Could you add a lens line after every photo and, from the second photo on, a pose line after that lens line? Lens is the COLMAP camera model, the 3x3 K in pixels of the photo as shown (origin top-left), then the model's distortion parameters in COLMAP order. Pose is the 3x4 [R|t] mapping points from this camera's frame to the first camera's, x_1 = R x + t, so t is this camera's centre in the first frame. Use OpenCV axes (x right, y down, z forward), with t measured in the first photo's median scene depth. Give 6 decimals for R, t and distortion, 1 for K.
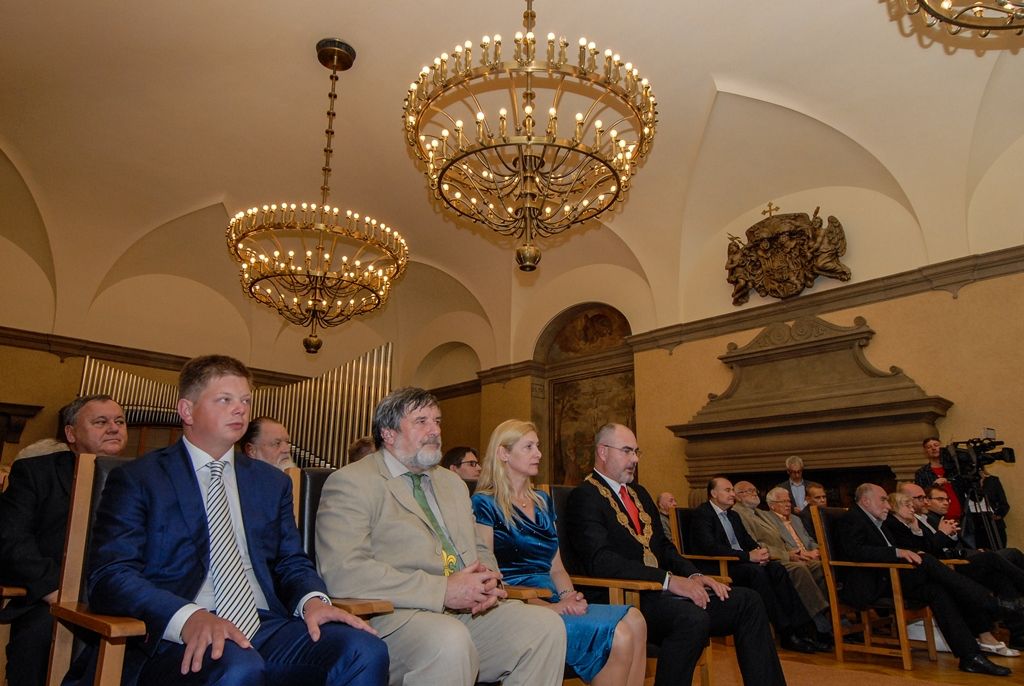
lens RADIAL K [[644.3, 0, 512.0], [0, 644.3, 343.0], [0, 0, 1]] dist [0.005872, -0.023818]
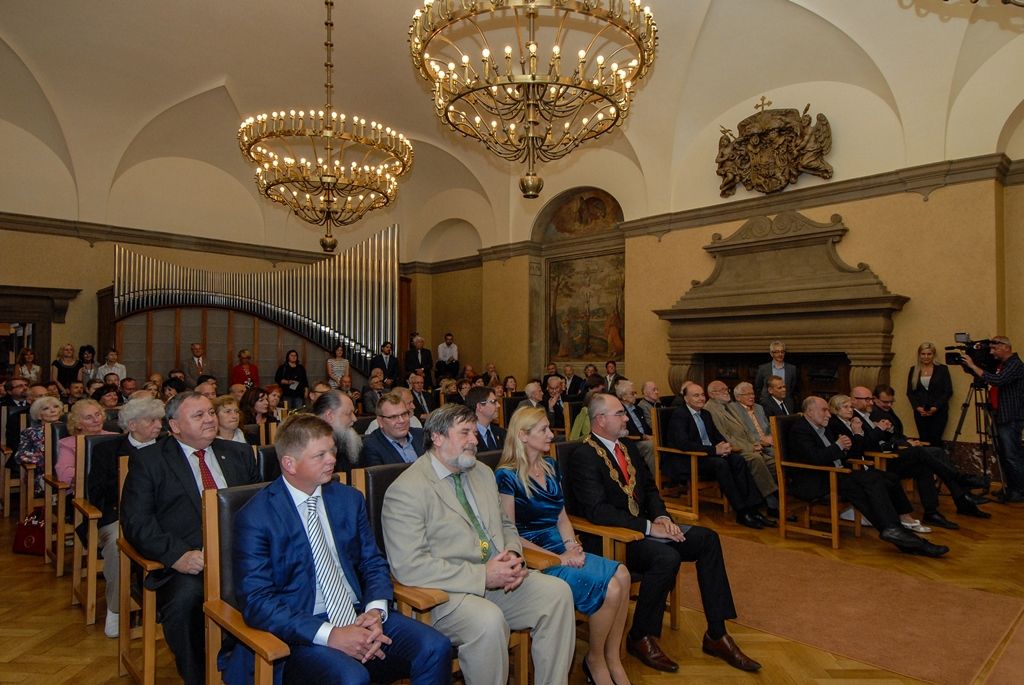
lens RADIAL K [[602.7, 0, 512.0], [0, 602.7, 342.5], [0, 0, 1]] dist [-0.015300, -0.002364]
pose [[0.999961, -0.006980, 0.005491, -0.009335], [0.005510, 0.972495, 0.232859, -0.072783], [-0.006966, -0.232819, 0.972495, -0.021073]]
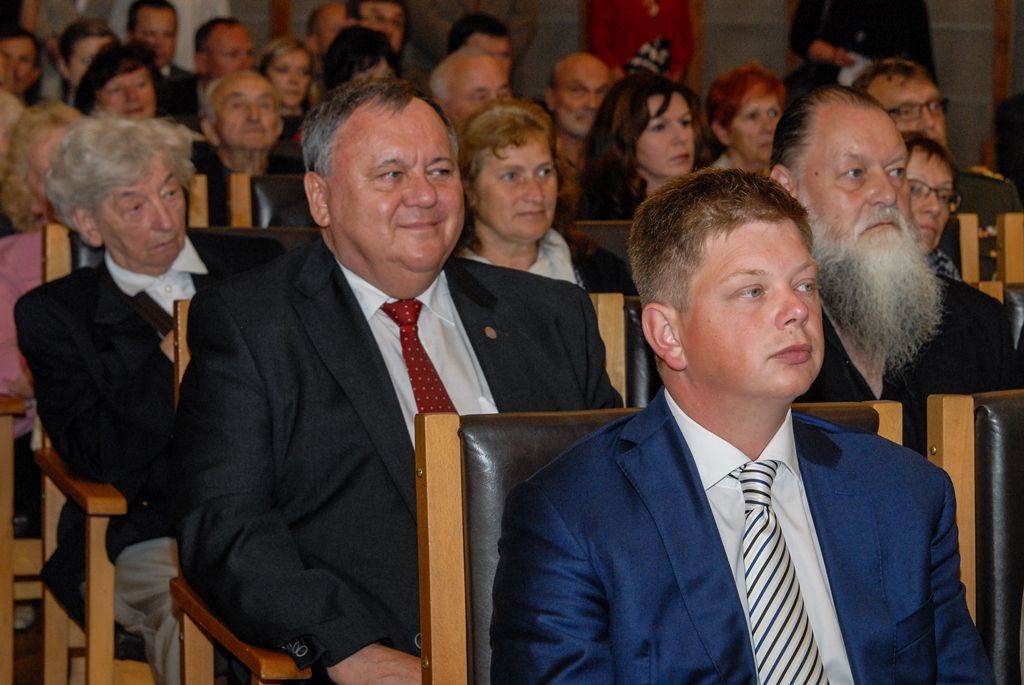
lens RADIAL K [[3128.9, 0, 512.0], [0, 3128.9, 342.5], [0, 0, 1]] dist [-0.710641, -0.069068]
pose [[0.897208, 0.043499, -0.439460, 0.034117], [0.127087, 0.927605, 0.351281, -0.093244], [0.422926, -0.371021, 0.826727, -0.087995]]
